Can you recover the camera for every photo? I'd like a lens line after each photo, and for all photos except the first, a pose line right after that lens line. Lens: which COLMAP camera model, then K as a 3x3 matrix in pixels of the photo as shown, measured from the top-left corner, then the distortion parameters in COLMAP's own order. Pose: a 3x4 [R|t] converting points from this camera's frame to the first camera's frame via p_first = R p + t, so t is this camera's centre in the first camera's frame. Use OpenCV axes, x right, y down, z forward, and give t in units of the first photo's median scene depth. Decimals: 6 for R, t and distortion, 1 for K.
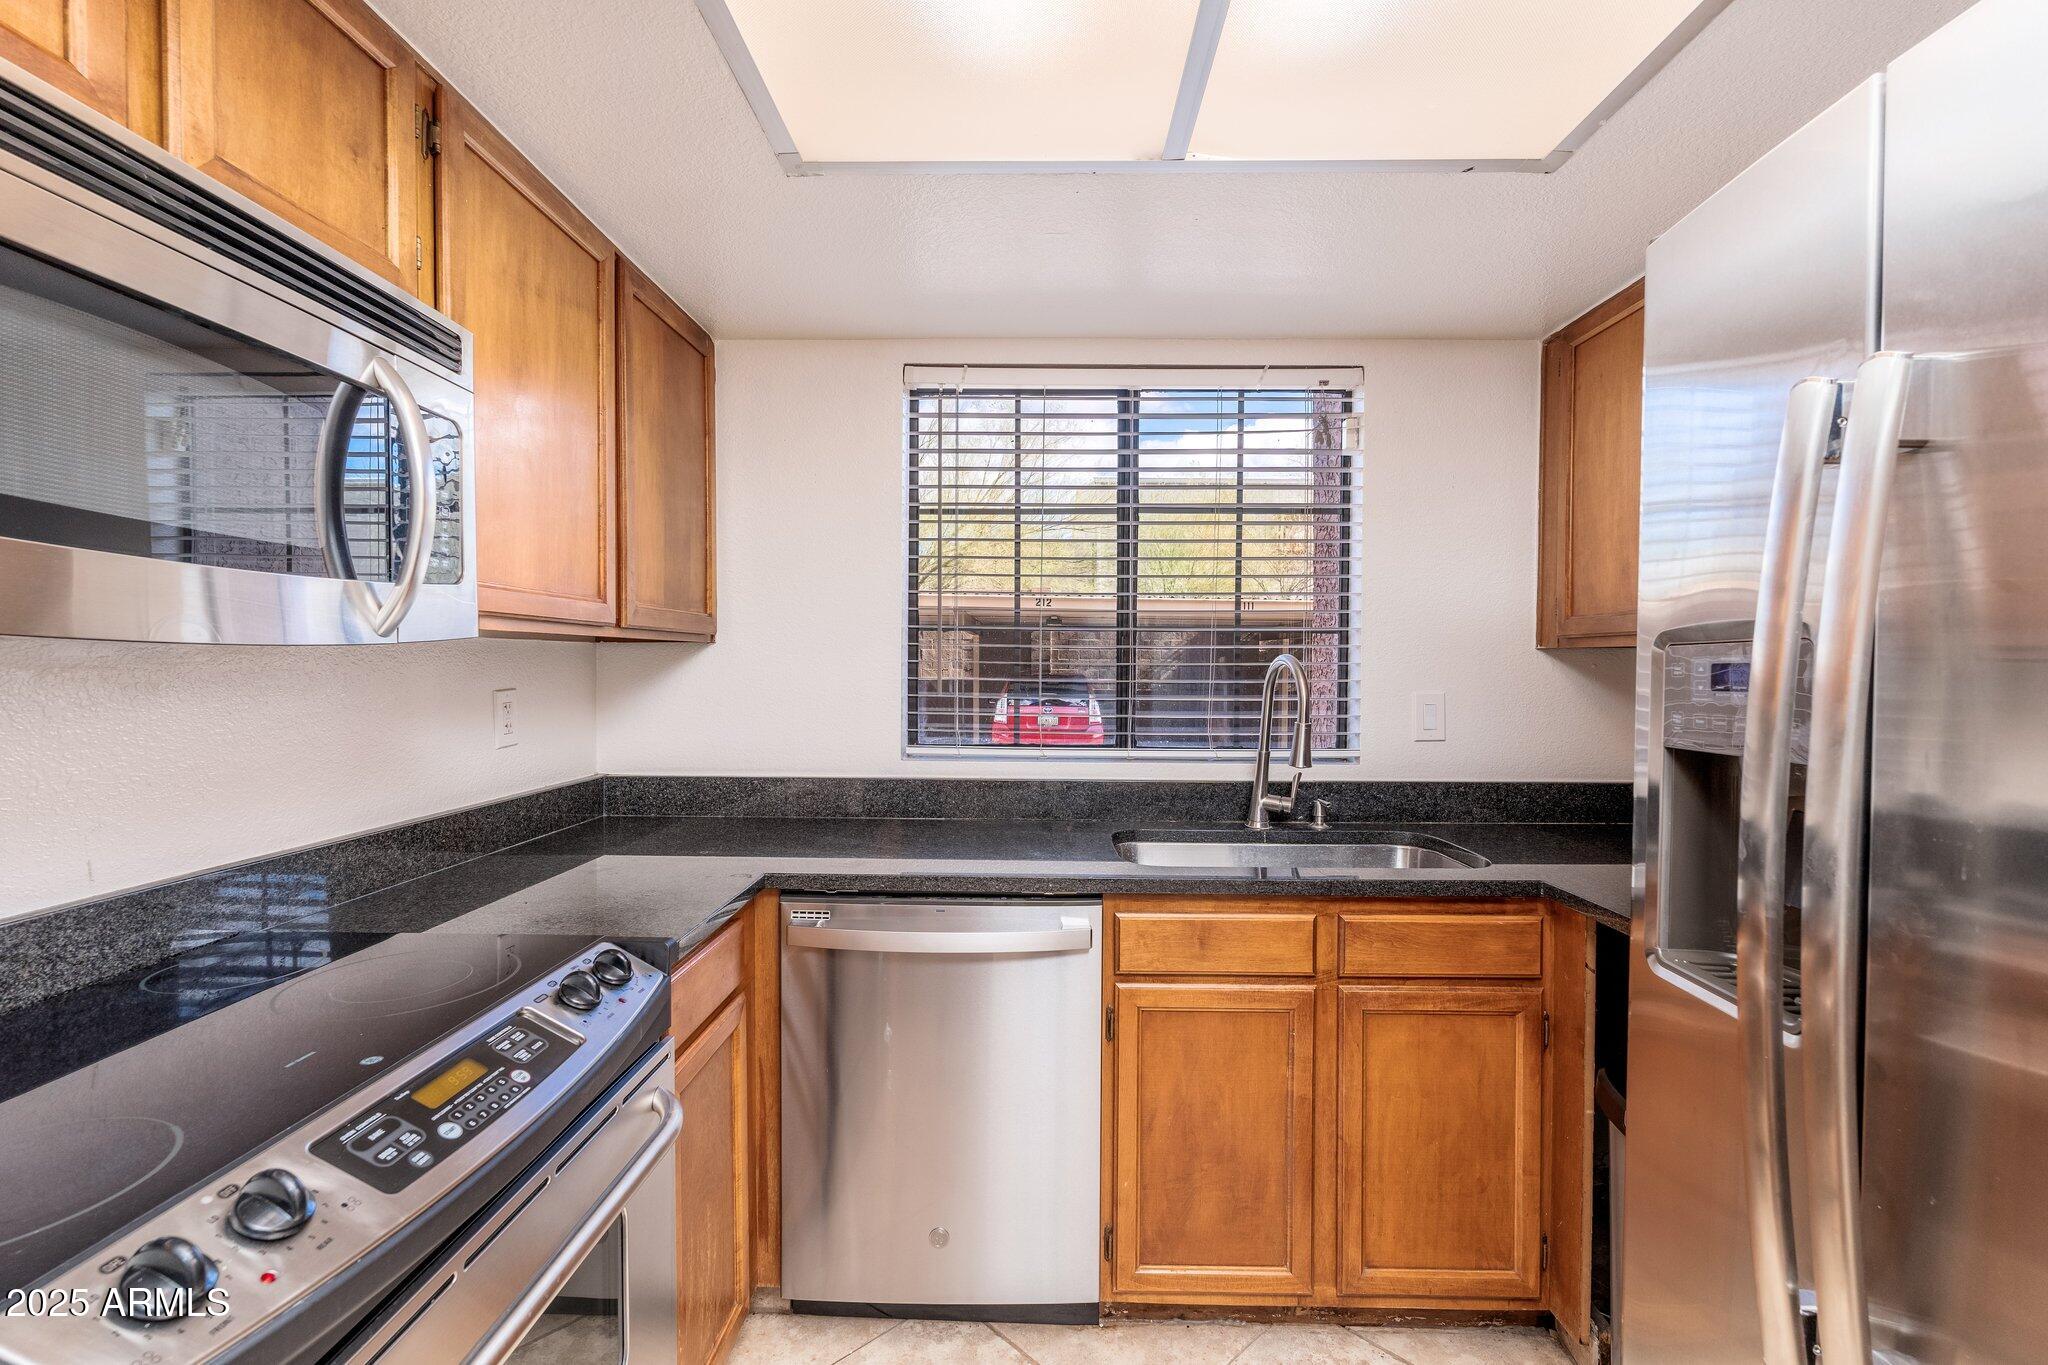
lens RADIAL K [[901.3, 0, 1025.4], [0, 901.3, 676.7], [0, 0, 1]] dist [-0.002957, 0.000823]
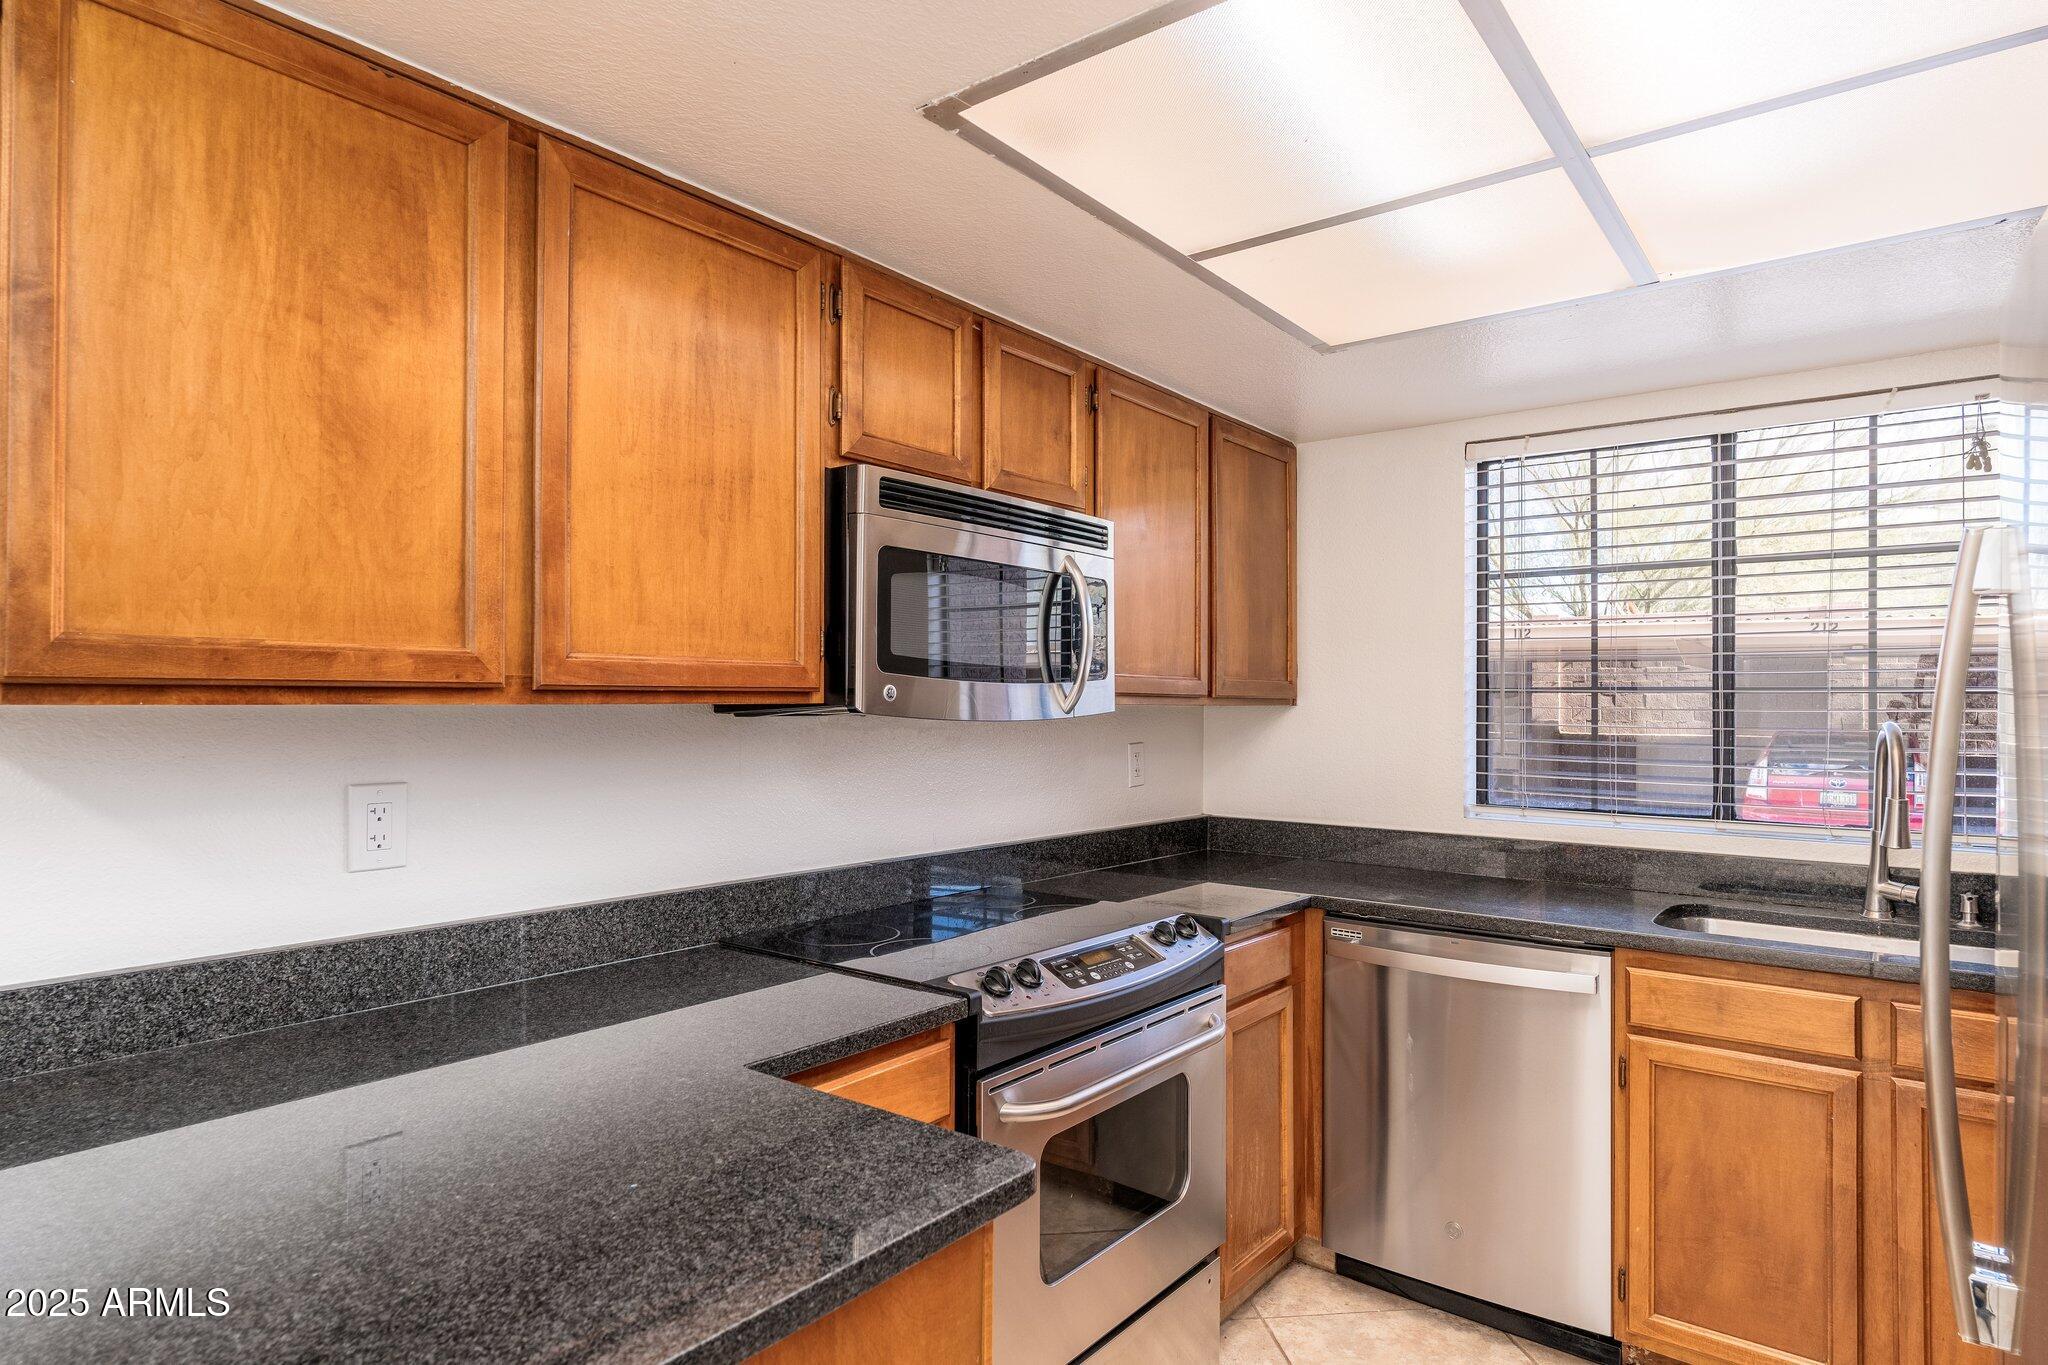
lens RADIAL K [[1134.7, 0, 1028.4], [0, 1134.7, 686.4], [0, 0, 1]] dist [0.000240, -0.001384]
pose [[0.804434, -0.008140, -0.593986, 0.324974], [-0.013444, 0.999401, -0.031903, -0.015628], [0.593889, 0.033649, 0.803843, -0.495904]]
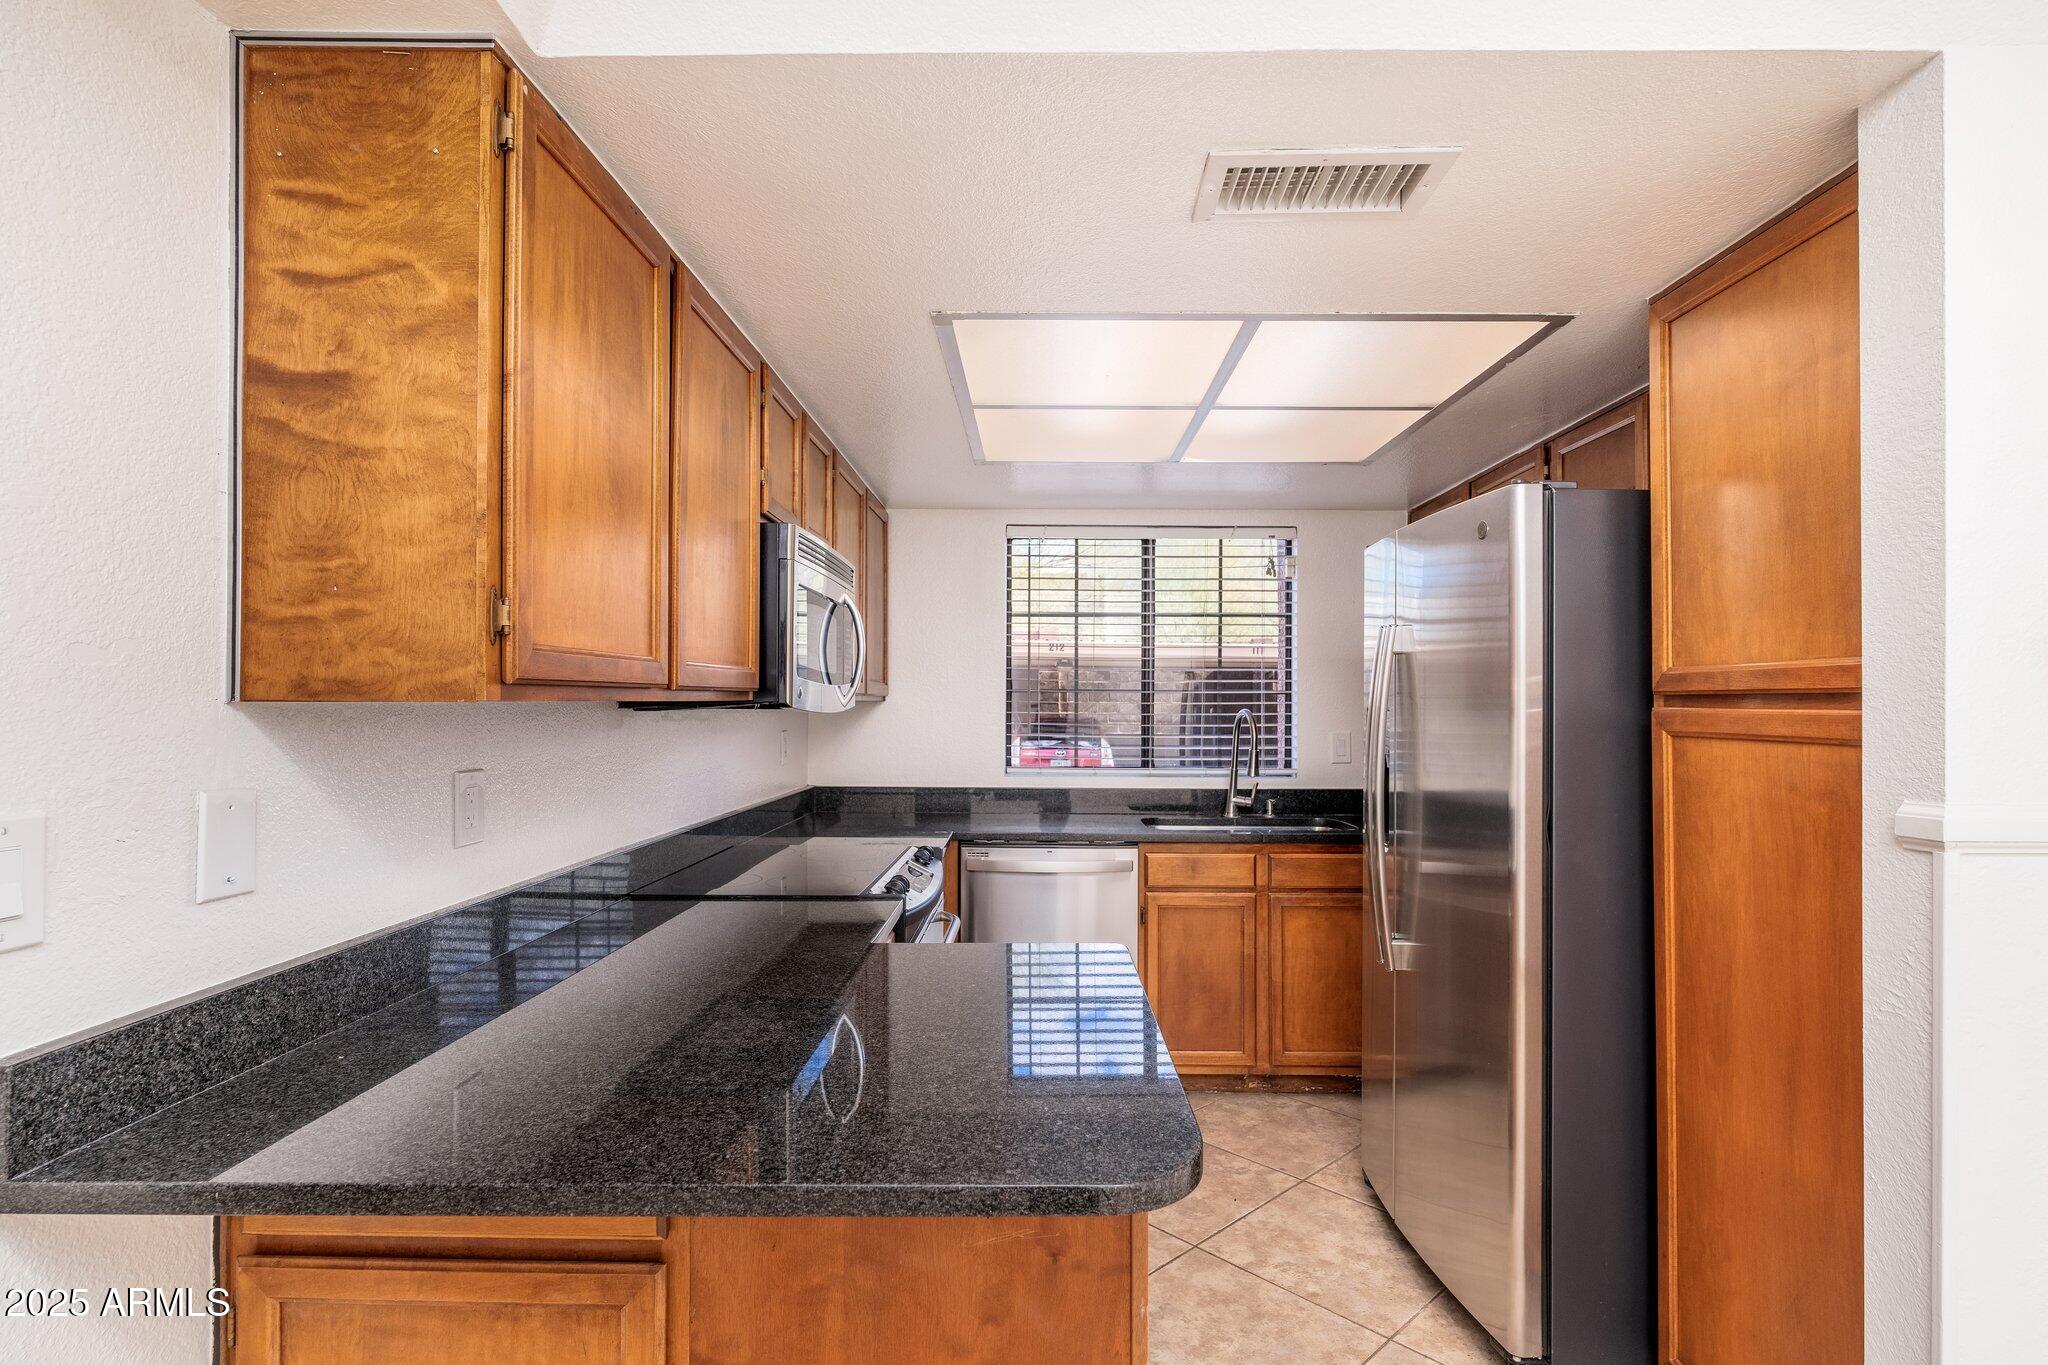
lens RADIAL K [[1016.0, 0, 1026.4], [0, 1016.0, 687.3], [0, 0, 1]] dist [-0.000823, -0.000863]
pose [[0.999966, -0.000925, 0.008211, -0.155094], [0.001200, 0.999433, -0.033648, -0.004177], [-0.008175, 0.033657, 0.999400, -1.043503]]
